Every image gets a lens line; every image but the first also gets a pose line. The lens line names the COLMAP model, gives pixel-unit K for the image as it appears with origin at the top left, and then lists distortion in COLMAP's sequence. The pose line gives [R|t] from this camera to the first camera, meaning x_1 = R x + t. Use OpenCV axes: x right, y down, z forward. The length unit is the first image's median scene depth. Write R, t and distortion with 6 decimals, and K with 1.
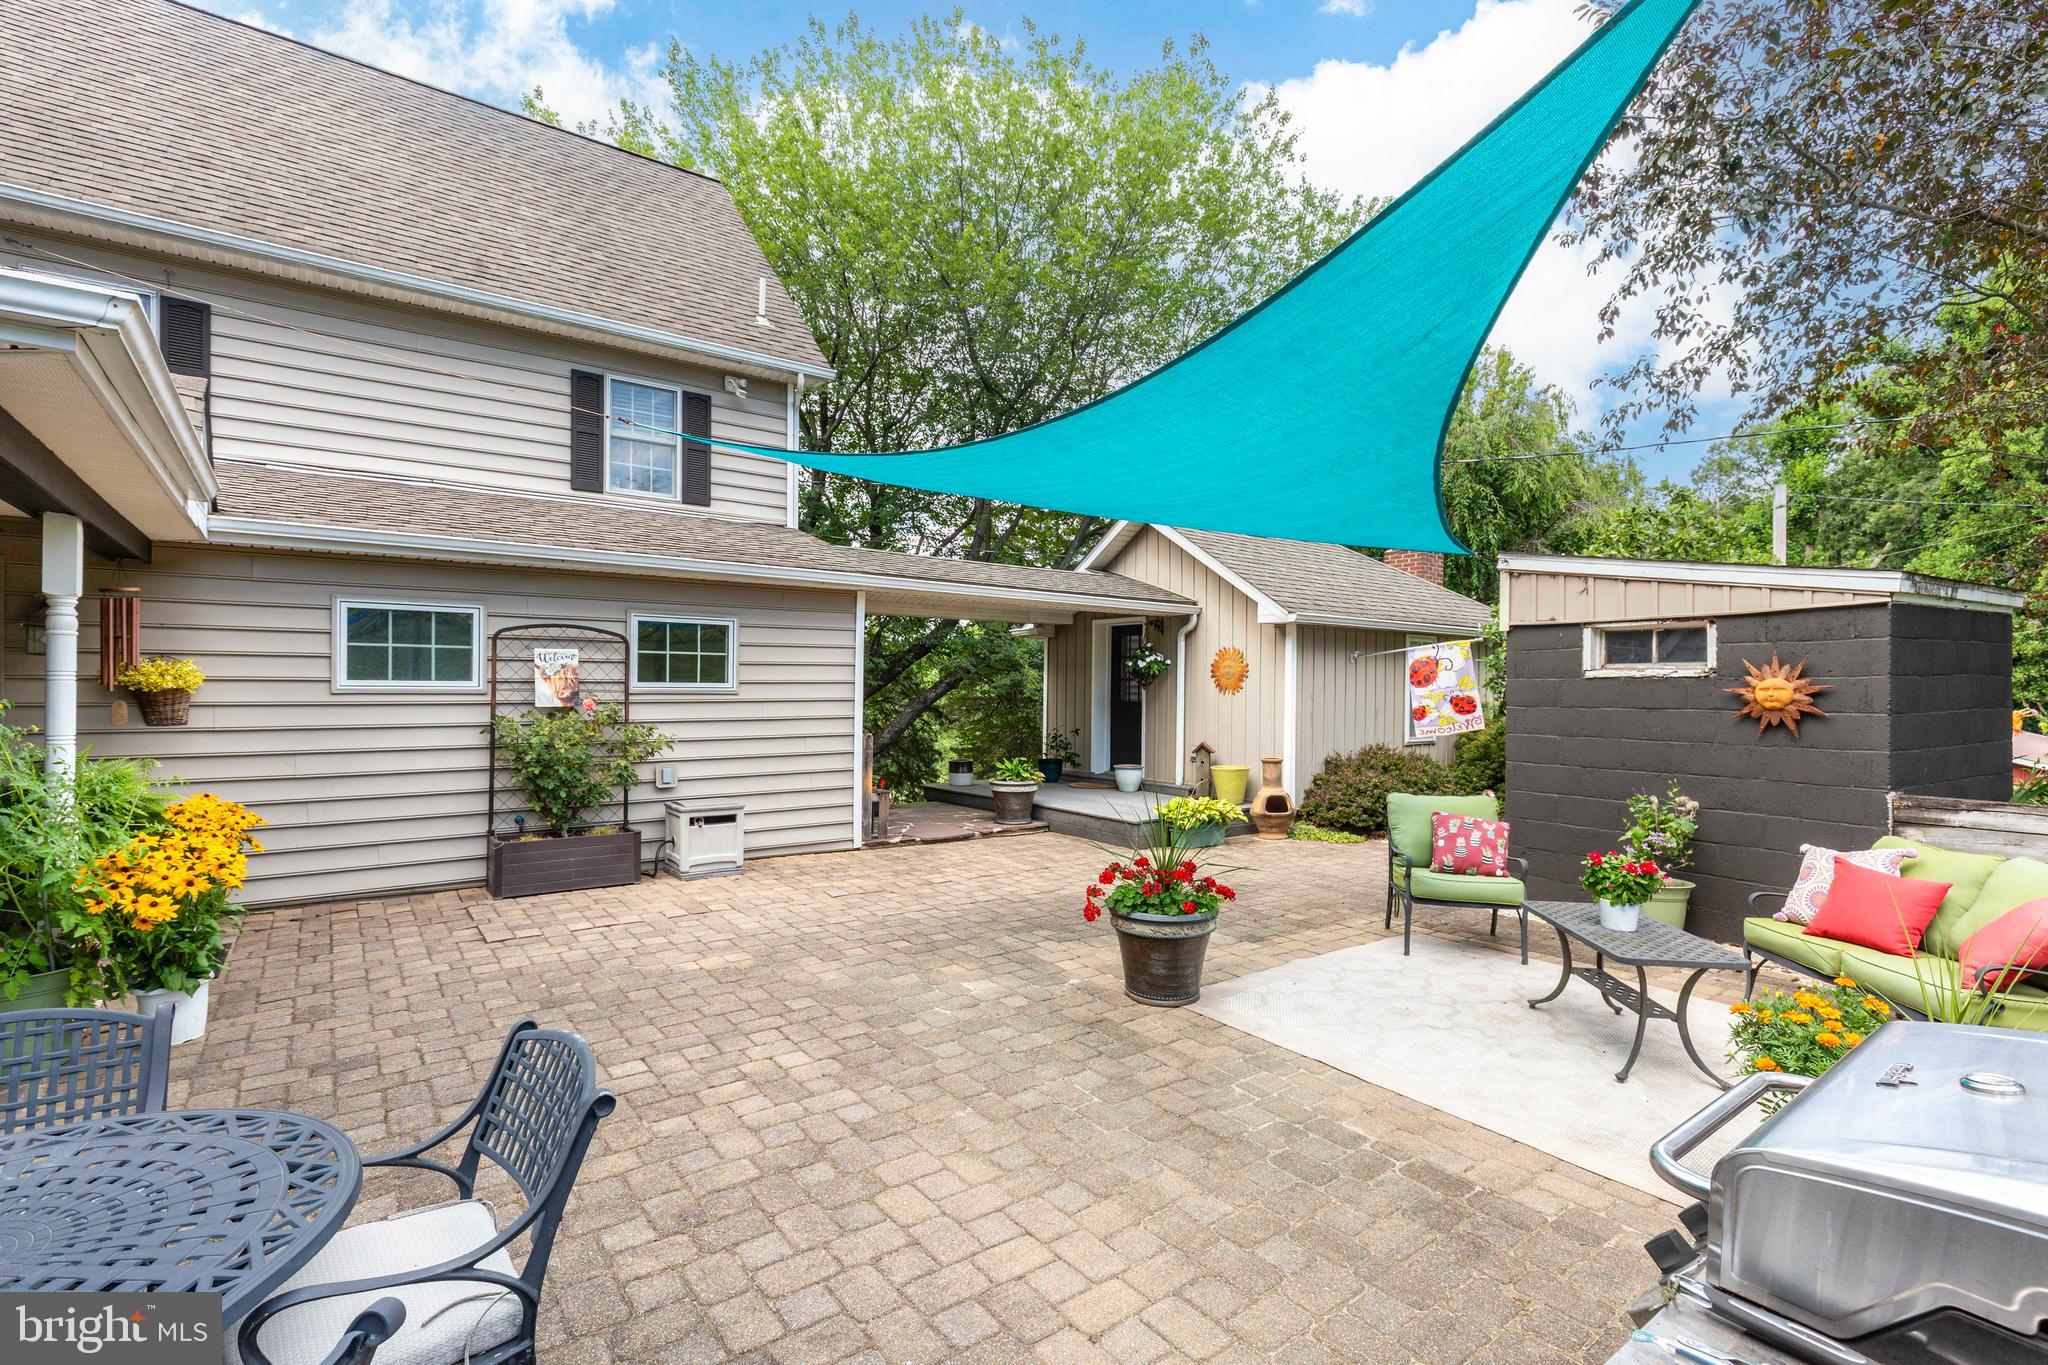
lens RADIAL K [[928.6, 0, 1039.2], [0, 928.6, 687.1], [0, 0, 1]] dist [0.004776, 0.000379]
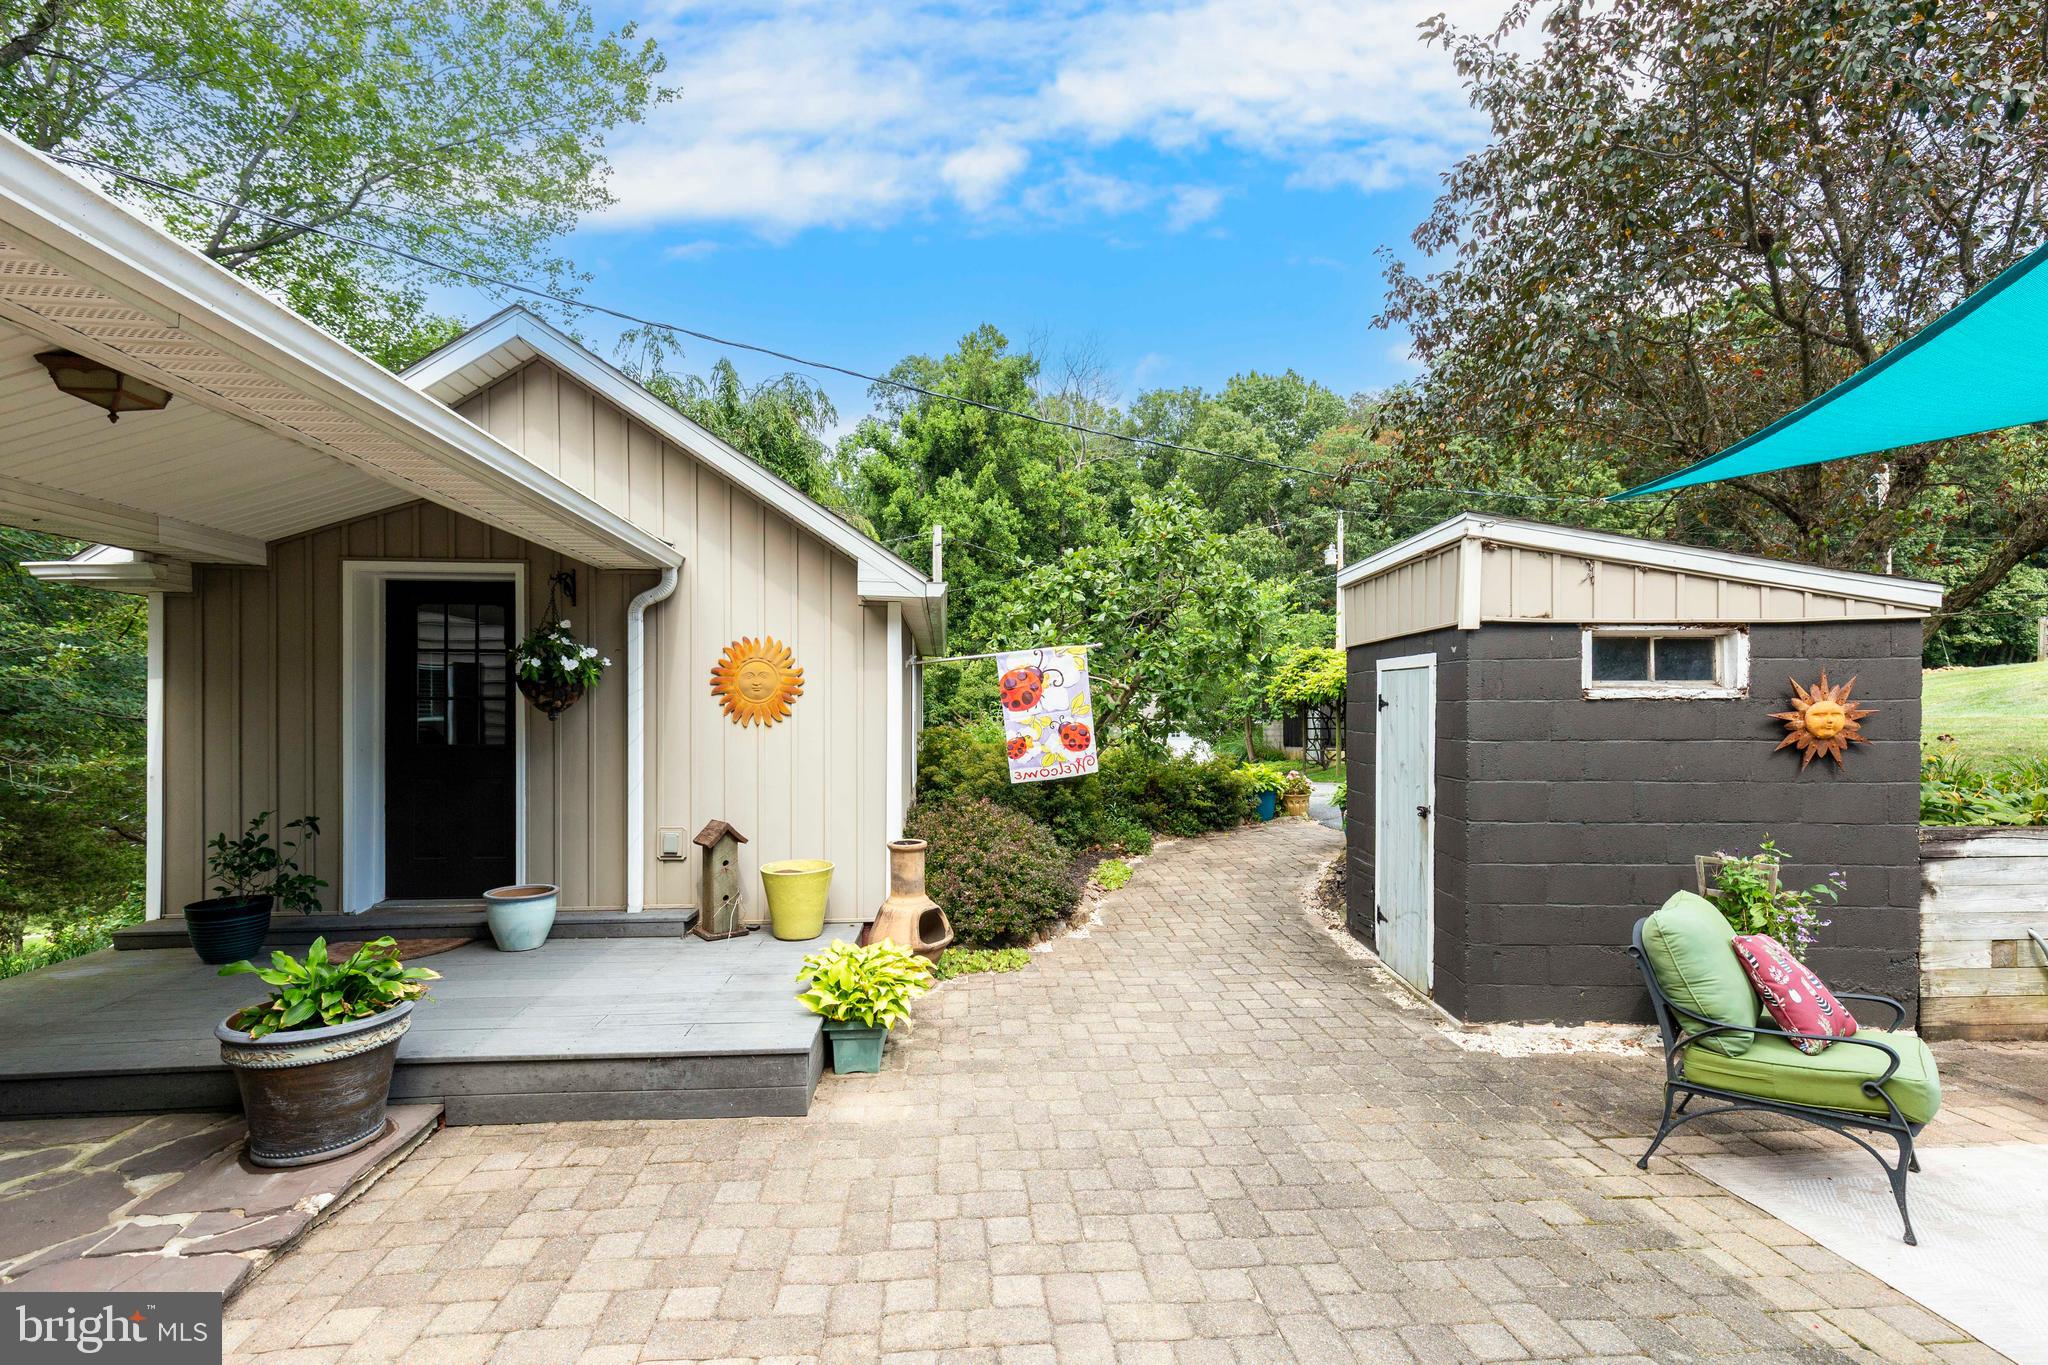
lens RADIAL K [[928.6, 0, 1036.5], [0, 928.6, 710.4], [0, 0, 1]] dist [0.004776, 0.000379]
pose [[0.545232, -0.007374, 0.838253, -0.166353], [0.003576, 0.999973, 0.006471, -0.005074], [-0.838277, -0.000531, 0.545244, 0.634158]]
